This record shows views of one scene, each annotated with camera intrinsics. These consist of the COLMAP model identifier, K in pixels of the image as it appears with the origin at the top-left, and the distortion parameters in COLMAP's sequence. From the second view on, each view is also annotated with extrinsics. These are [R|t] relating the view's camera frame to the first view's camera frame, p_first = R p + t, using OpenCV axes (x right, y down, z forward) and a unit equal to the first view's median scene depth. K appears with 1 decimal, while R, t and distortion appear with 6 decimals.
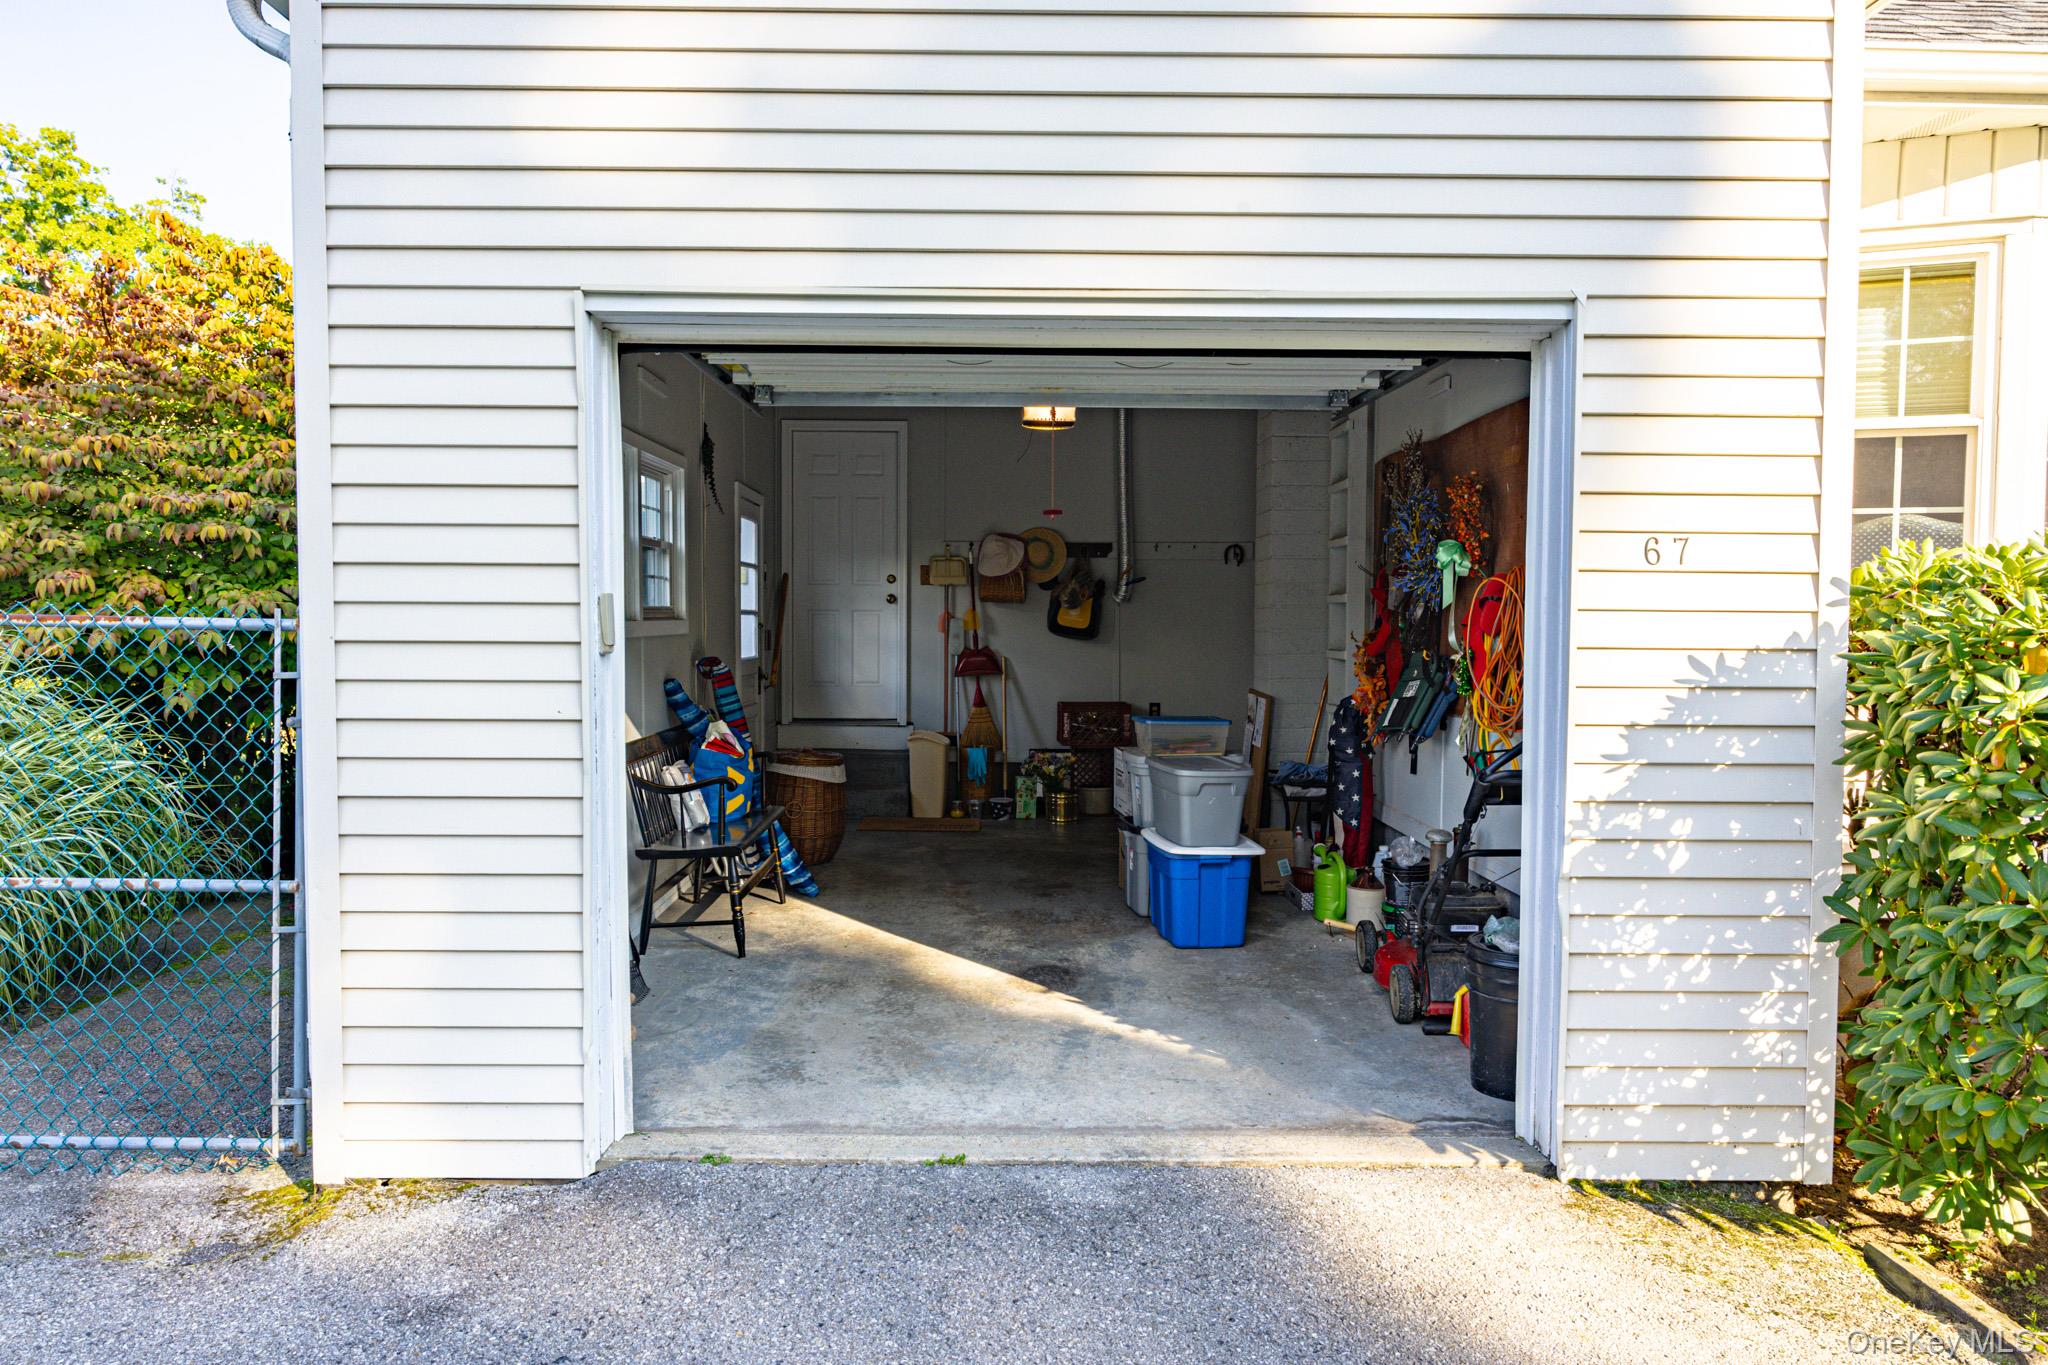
lens RADIAL K [[1381.6, 0, 1018.3], [0, 1381.6, 681.9], [0, 0, 1]] dist [-0.002865, 0.008392]
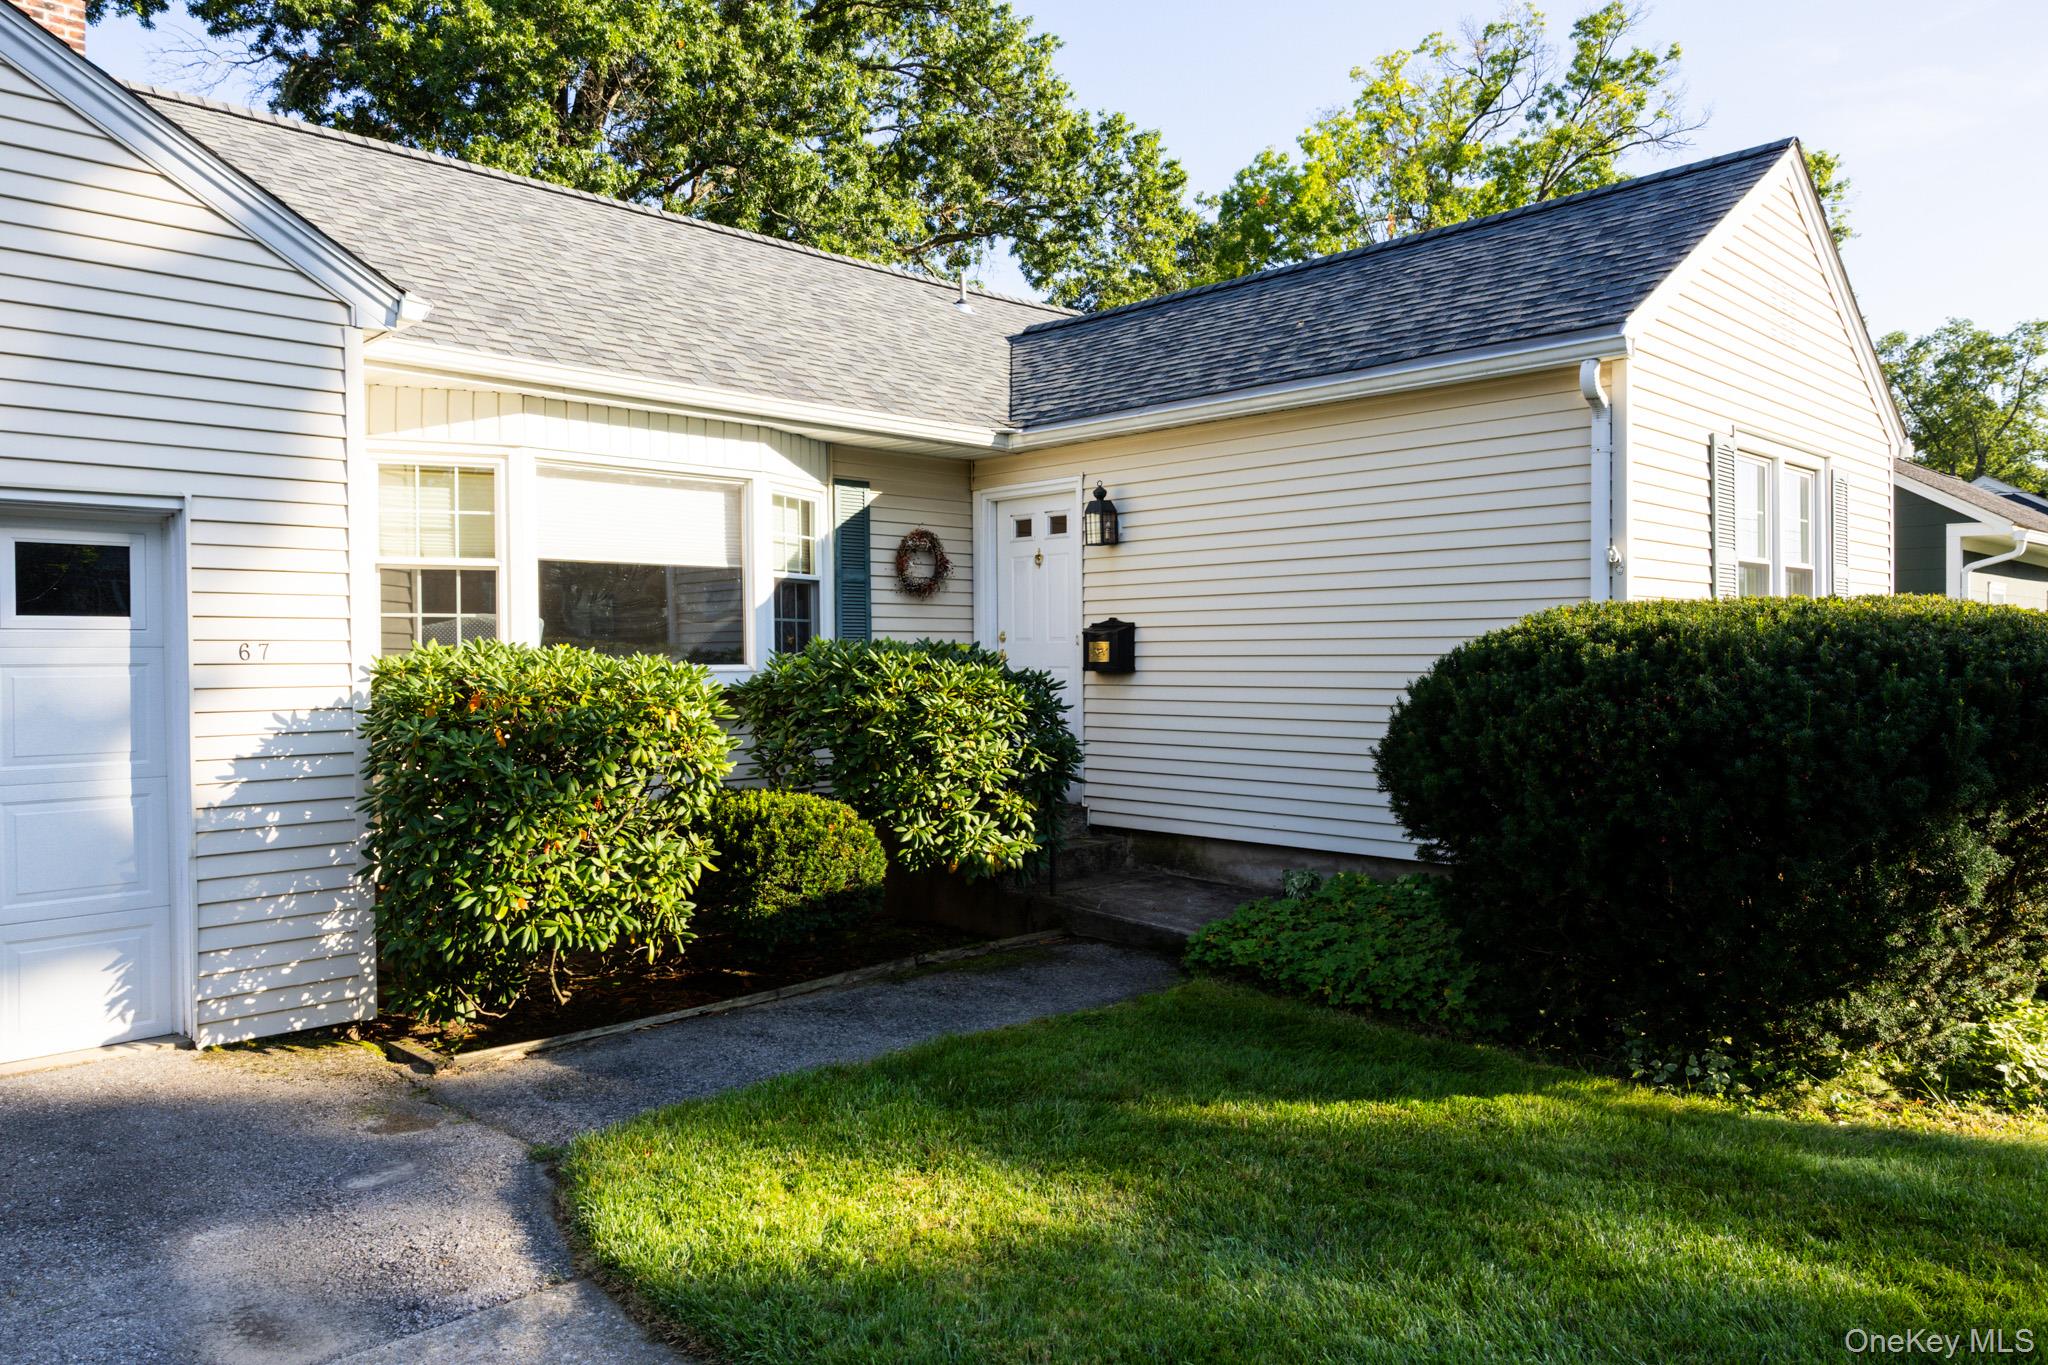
lens RADIAL K [[1381.6, 0, 1036.9], [0, 1381.6, 669.1], [0, 0, 1]] dist [-0.002865, 0.008392]
pose [[0.727275, -0.025051, 0.685889, 0.015201], [0.045461, 0.998897, -0.011721, -0.011403], [-0.684839, 0.039706, 0.727612, -0.835576]]
